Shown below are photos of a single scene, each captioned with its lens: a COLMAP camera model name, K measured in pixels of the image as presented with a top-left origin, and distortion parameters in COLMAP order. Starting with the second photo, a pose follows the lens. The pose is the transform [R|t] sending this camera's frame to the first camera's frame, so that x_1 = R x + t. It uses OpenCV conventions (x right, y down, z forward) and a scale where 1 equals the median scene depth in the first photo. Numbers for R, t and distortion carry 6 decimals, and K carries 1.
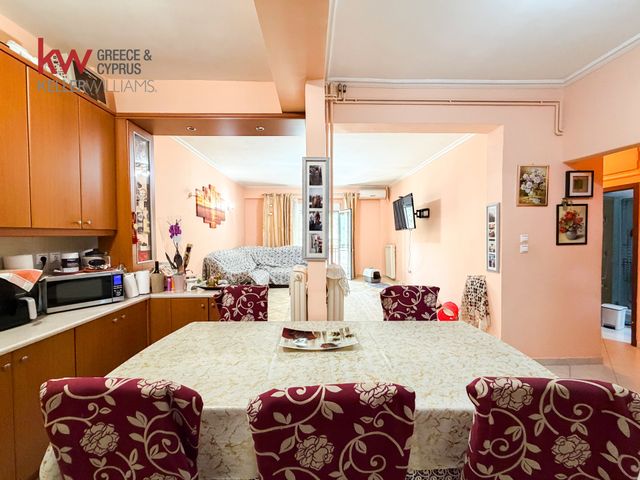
lens RADIAL K [[257.1, 0, 316.7], [0, 257.1, 242.7], [0, 0, 1]] dist [-0.002179, 0.001071]
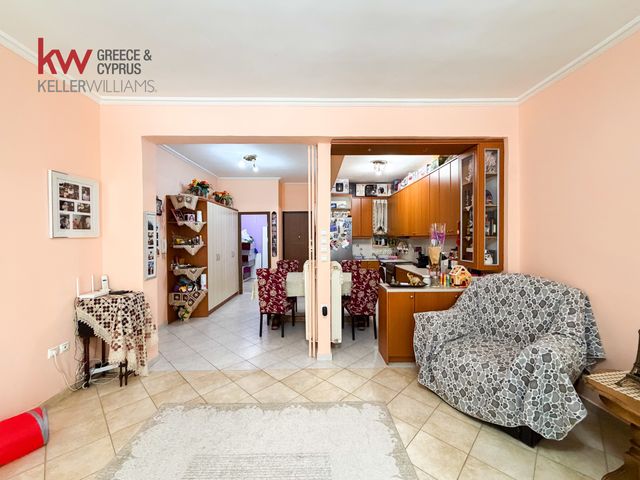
lens RADIAL K [[257.1, 0, 317.9], [0, 257.1, 239.8], [0, 0, 1]] dist [-0.002179, 0.001071]
pose [[-0.999873, 0.012415, 0.010042, 0.010557], [0.012804, 0.999129, 0.039712, -0.110943], [-0.009540, 0.039835, -0.999161, 3.002382]]
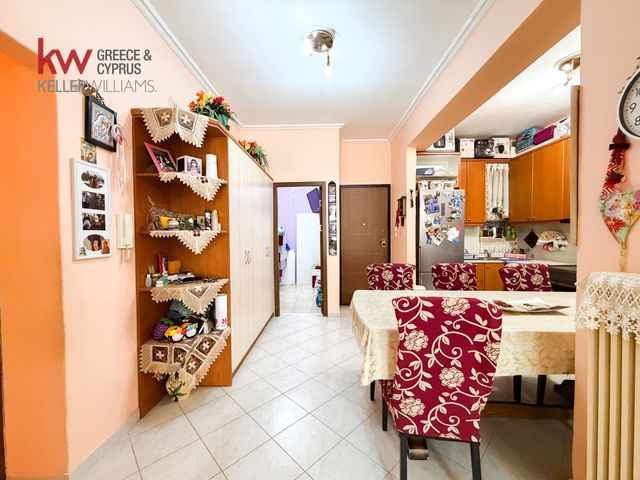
lens RADIAL K [[257.1, 0, 318.8], [0, 257.1, 239.4], [0, 0, 1]] dist [-0.002179, 0.001071]
pose [[-0.999059, 0.013566, 0.041187, 0.656653], [0.015585, 0.998672, 0.049101, 0.010162], [-0.040466, 0.049696, -0.997944, 1.663660]]
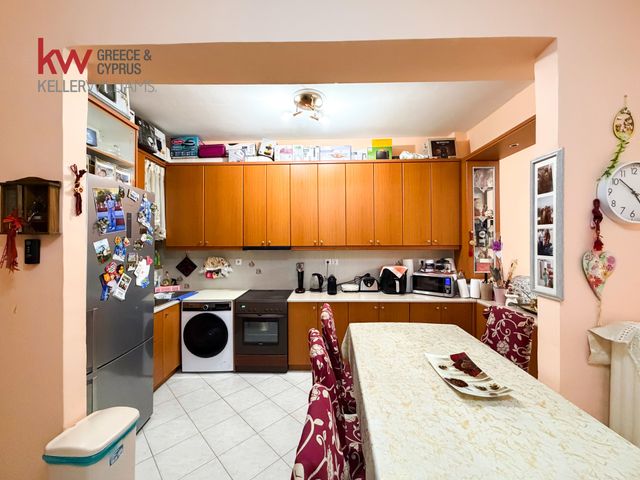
lens RADIAL K [[257.1, 0, 319.5], [0, 257.1, 240.1], [0, 0, 1]] dist [-0.002179, 0.001071]
pose [[-0.038819, 0.000166, -0.999246, 0.739764], [-0.027396, 0.999624, 0.001231, -0.073412], [0.998871, 0.027423, -0.038800, 0.392557]]
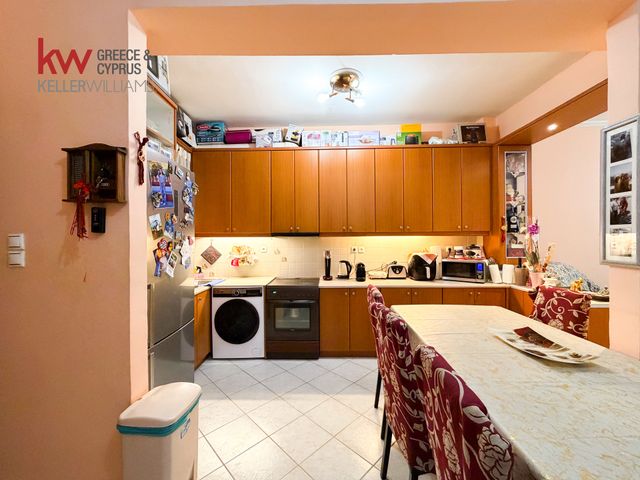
lens RADIAL K [[257.1, 0, 319.3], [0, 257.1, 240.1], [0, 0, 1]] dist [-0.002179, 0.001071]
pose [[-0.035616, 0.005233, -0.999352, 0.731342], [-0.025746, 0.999650, 0.006152, 0.013616], [0.999034, 0.025949, -0.035469, 0.196332]]
